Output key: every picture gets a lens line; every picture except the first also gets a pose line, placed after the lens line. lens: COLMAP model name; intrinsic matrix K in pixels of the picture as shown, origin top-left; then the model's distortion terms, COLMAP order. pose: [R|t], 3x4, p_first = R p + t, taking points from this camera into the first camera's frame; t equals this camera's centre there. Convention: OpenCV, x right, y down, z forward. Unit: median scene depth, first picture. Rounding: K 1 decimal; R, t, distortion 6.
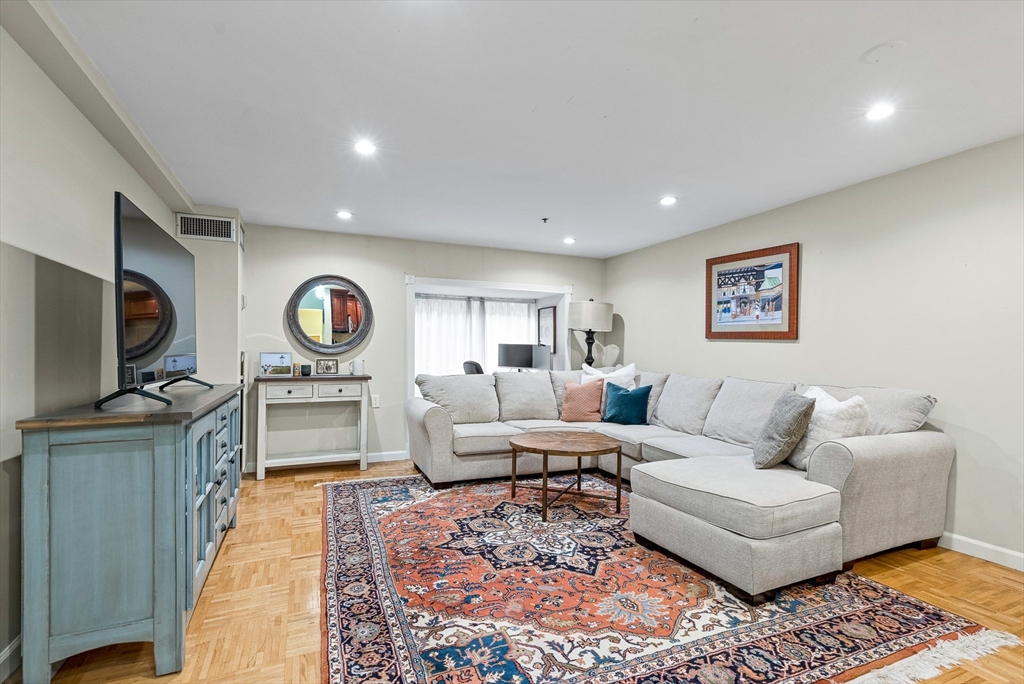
lens RADIAL K [[476.6, 0, 511.8], [0, 476.6, 345.9], [0, 0, 1]] dist [-0.000723, 0.000274]
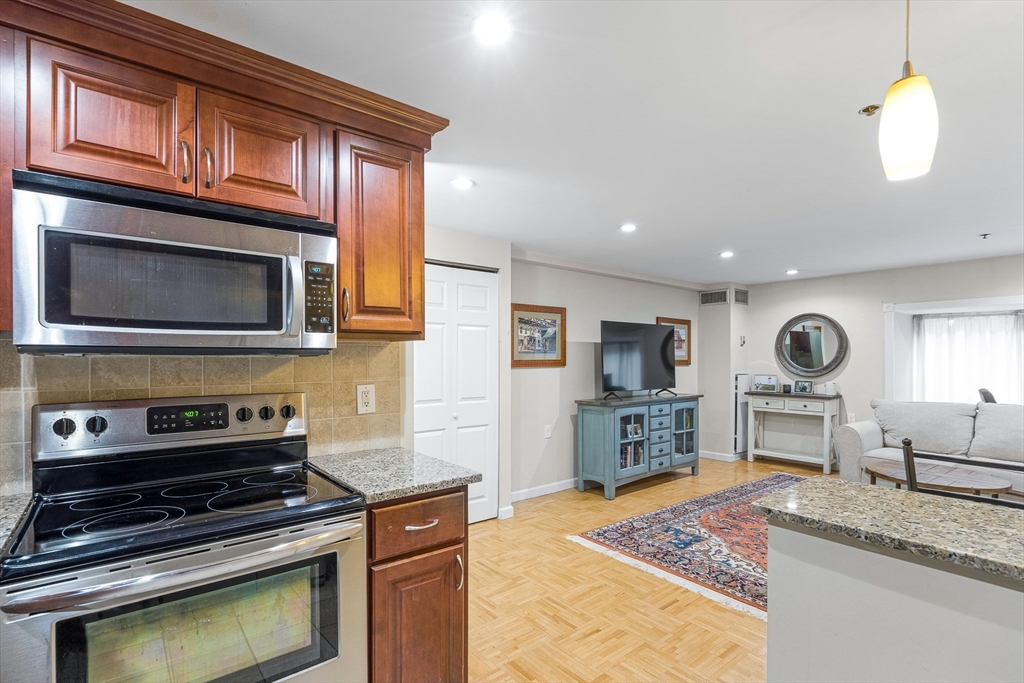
lens RADIAL K [[489.4, 0, 518.0], [0, 489.4, 362.6], [0, 0, 1]] dist [0.000508, 0.000005]
pose [[0.274296, 0.004681, -0.961634, 0.941943], [0.012932, 0.999880, 0.008556, -0.060038], [0.961558, -0.014782, 0.274202, -0.125001]]
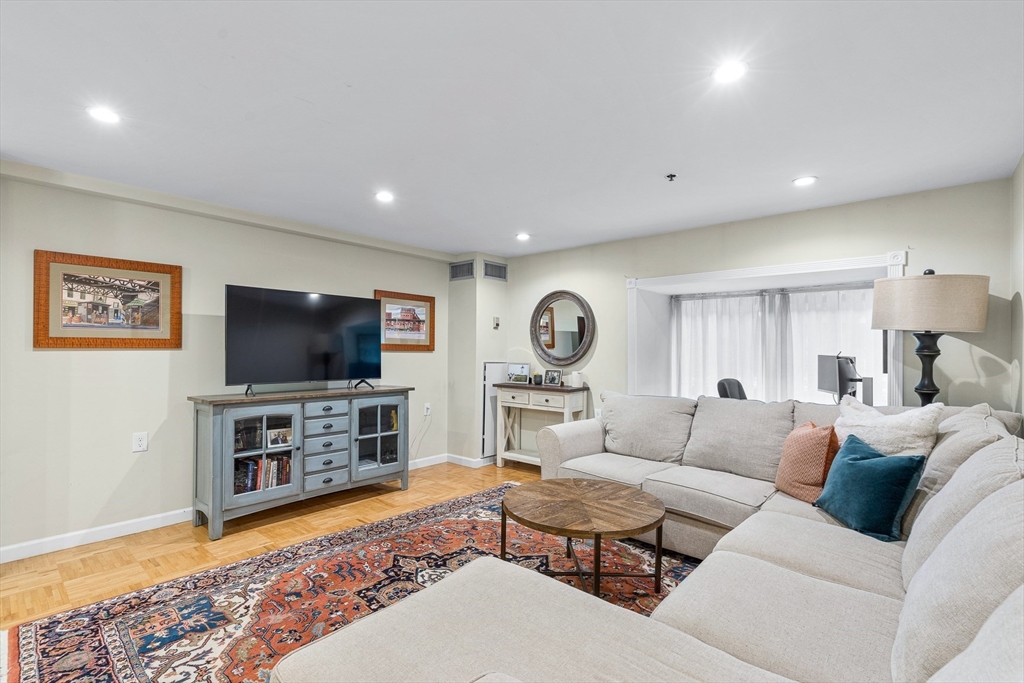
lens RADIAL K [[468.7, 0, 511.8], [0, 468.7, 347.4], [0, 0, 1]] dist [-0.001710, 0.000334]
pose [[0.421845, -0.007222, -0.906639, 0.759975], [0.004658, 0.999972, -0.005798, -0.025783], [0.906656, -0.001777, 0.421867, 0.677247]]
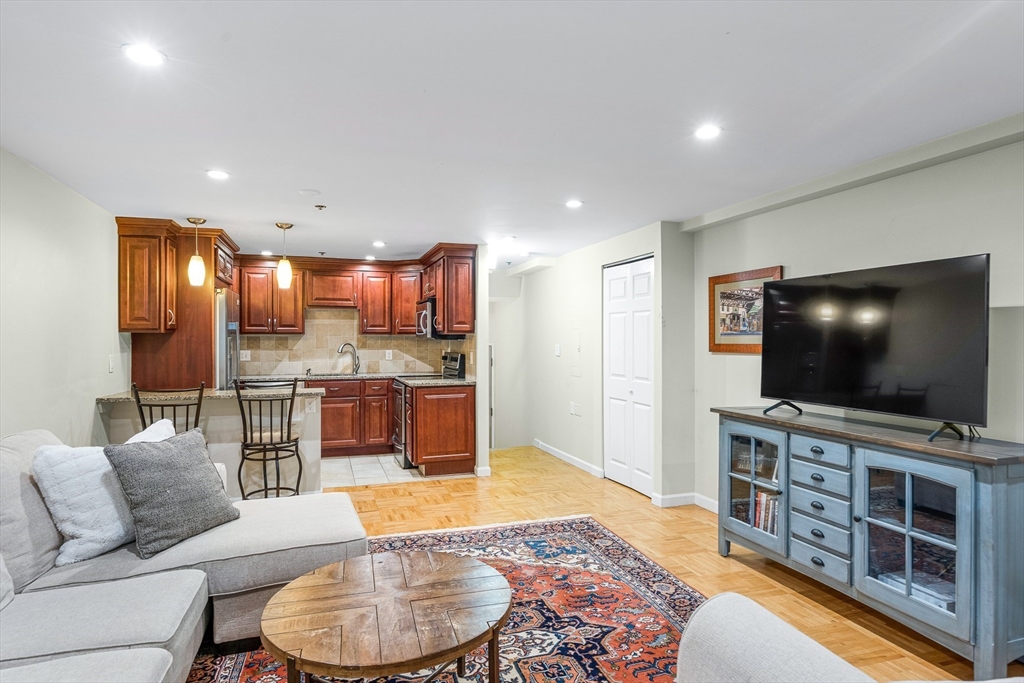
lens RADIAL K [[574.4, 0, 512.0], [0, 574.4, 341.5], [0, 0, 1]] dist [0.002199, 0.000527]
pose [[-0.995943, -0.003373, 0.089927, -0.059206], [-0.003963, 0.999972, -0.006379, -0.049832], [-0.089903, -0.006710, -0.995928, 1.693437]]
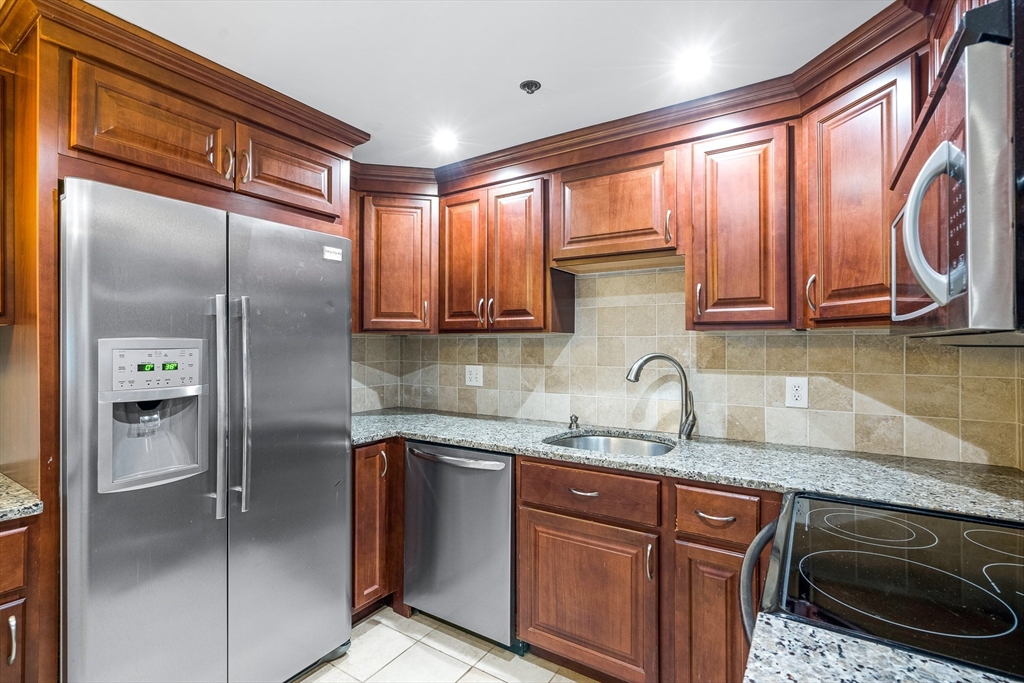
lens RADIAL K [[471.2, 0, 512.0], [0, 471.2, 341.5], [0, 0, 1]] dist [-0.001189, 0.000152]
pose [[-0.553609, 0.001837, 0.832775, 0.331081], [-0.011572, 0.999884, -0.009898, -0.064439], [-0.832697, -0.015117, -0.553523, 0.096309]]
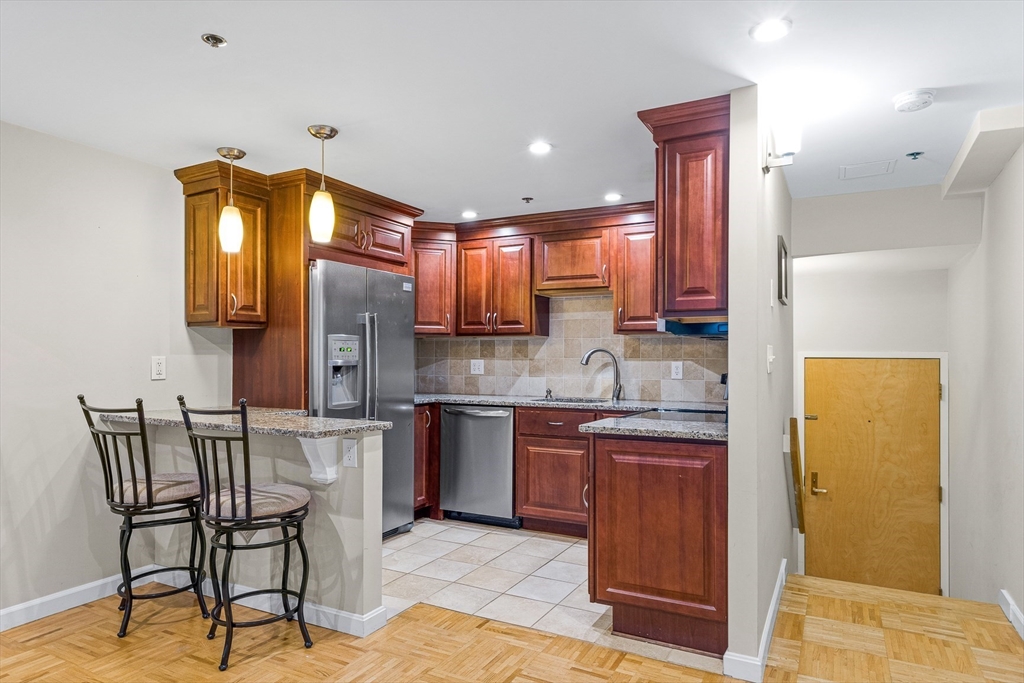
lens RADIAL K [[617.5, 0, 514.3], [0, 617.5, 355.4], [0, 0, 1]] dist [0.007544, 0.000798]
pose [[-0.625274, -0.001141, 0.780405, -0.226550], [-0.014791, 0.999837, -0.010390, -0.022294], [-0.780265, -0.018040, -0.625189, 0.610814]]
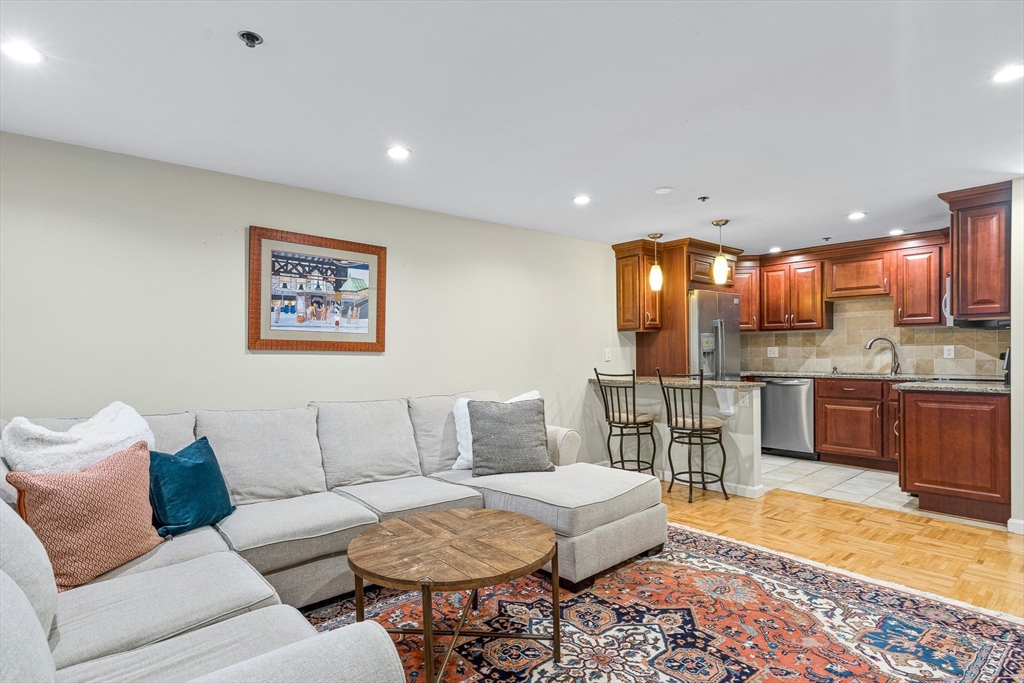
lens RADIAL K [[532.0, 0, 511.3], [0, 532.0, 357.9], [0, 0, 1]] dist [0.005281, 0.000529]
pose [[-0.298445, -0.014061, 0.954323, -0.533614], [0.002618, 0.999876, 0.015551, -0.019386], [-0.954423, 0.007139, -0.298371, 1.227575]]
